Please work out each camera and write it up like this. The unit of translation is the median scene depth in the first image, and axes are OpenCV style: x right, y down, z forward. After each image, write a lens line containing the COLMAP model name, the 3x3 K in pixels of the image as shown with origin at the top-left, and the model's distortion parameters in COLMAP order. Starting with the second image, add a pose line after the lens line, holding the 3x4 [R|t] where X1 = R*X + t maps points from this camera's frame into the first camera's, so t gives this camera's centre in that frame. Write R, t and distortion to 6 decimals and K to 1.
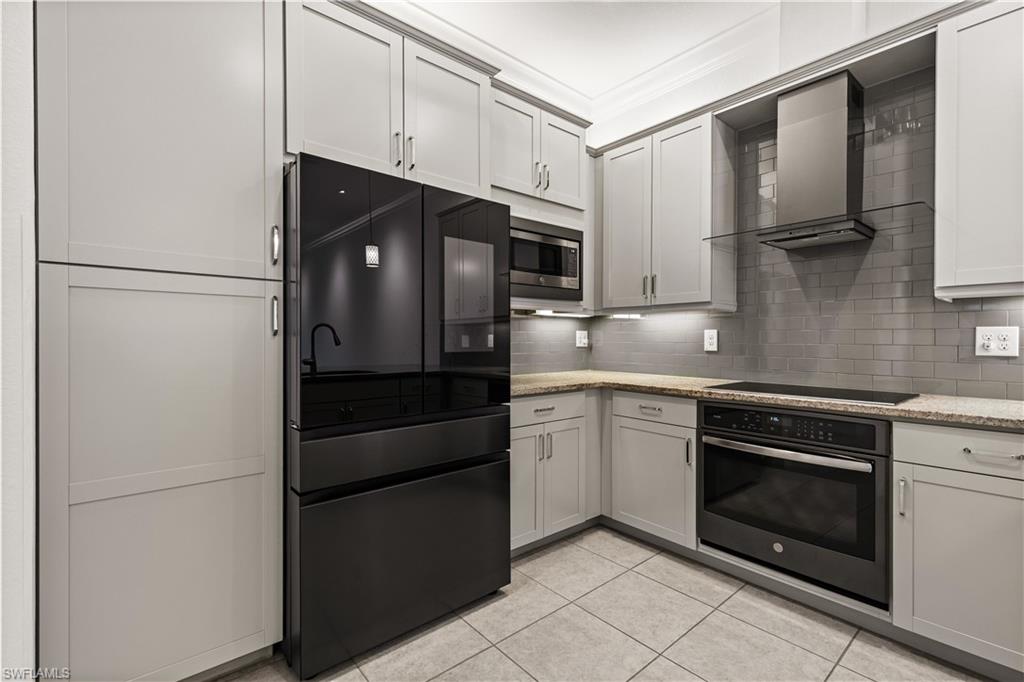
lens RADIAL K [[461.3, 0, 513.9], [0, 461.3, 341.1], [0, 0, 1]] dist [0.007536, -0.001096]
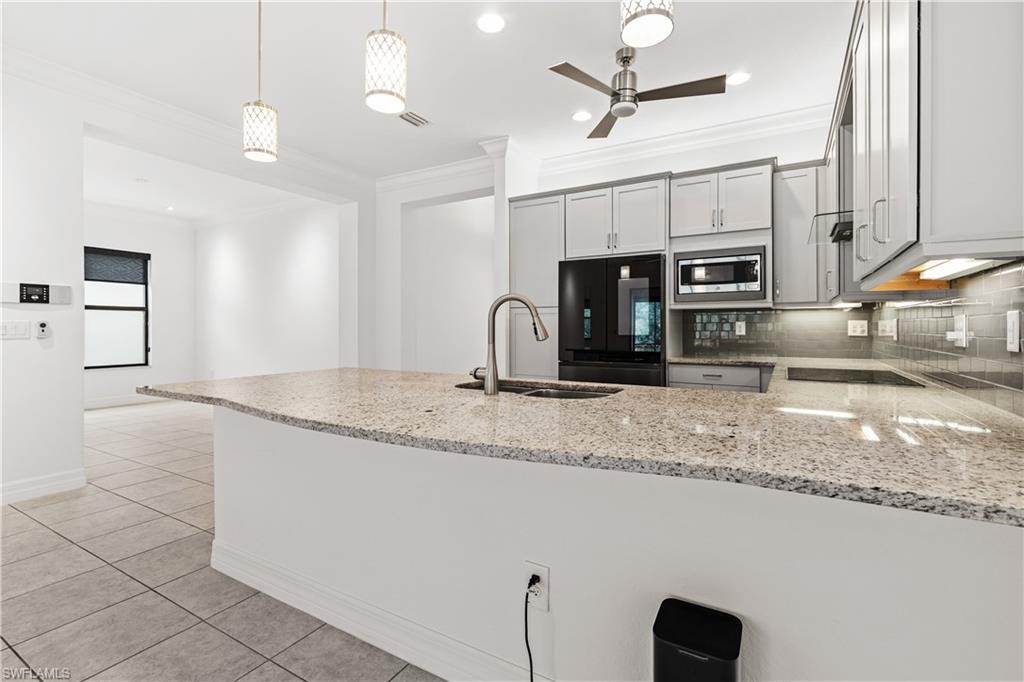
lens RADIAL K [[461.3, 0, 513.3], [0, 461.3, 328.7], [0, 0, 1]] dist [0.007536, -0.001096]
pose [[0.327696, 0.002159, -0.944781, 1.349507], [-0.005182, 0.999986, 0.000487, -0.000726], [0.944769, 0.004737, 0.327702, -0.108806]]
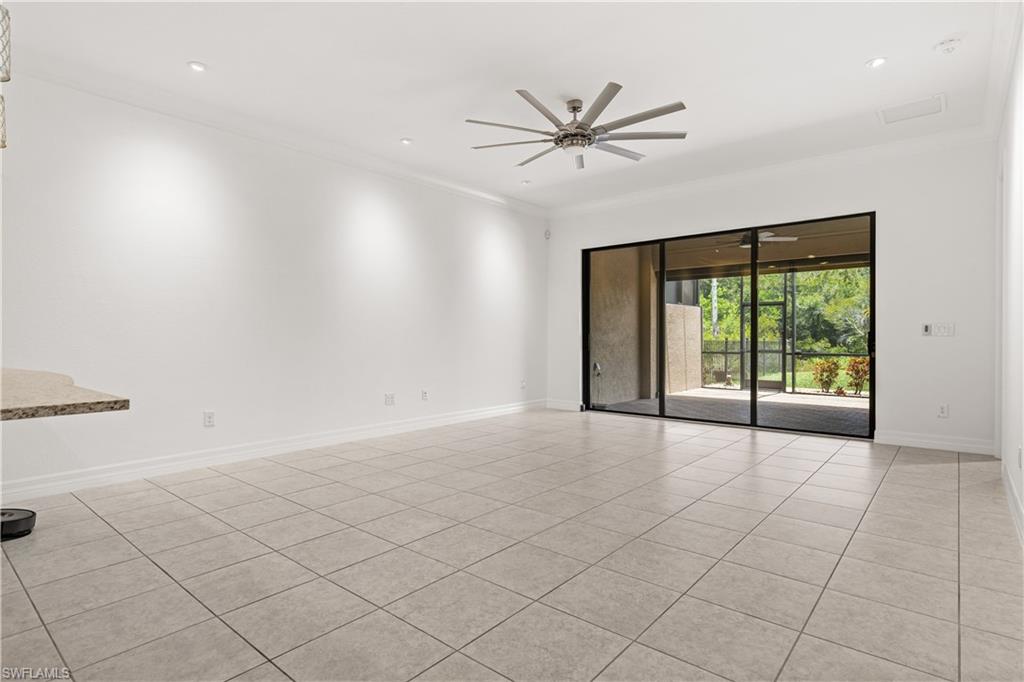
lens RADIAL K [[527.4, 0, 515.5], [0, 527.4, 343.3], [0, 0, 1]] dist [-0.007511, 0.004950]
pose [[-0.167837, -0.011984, 0.985742, -0.407804], [0.007569, 0.999881, 0.013445, 0.041977], [-0.985786, 0.009718, -0.167727, -0.844027]]
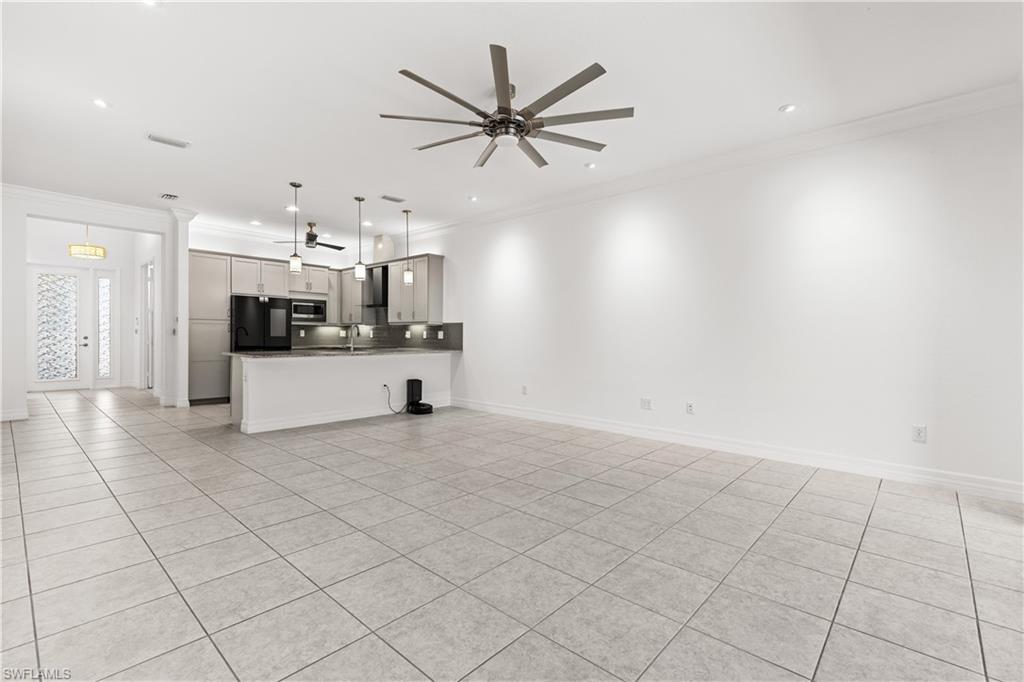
lens RADIAL K [[461.3, 0, 514.2], [0, 461.3, 341.3], [0, 0, 1]] dist [0.007536, -0.001096]
pose [[0.991265, 0.006685, 0.131714, 1.218602], [-0.007623, 0.999949, 0.006619, 0.021414], [-0.131663, -0.007565, 0.991266, -2.828296]]
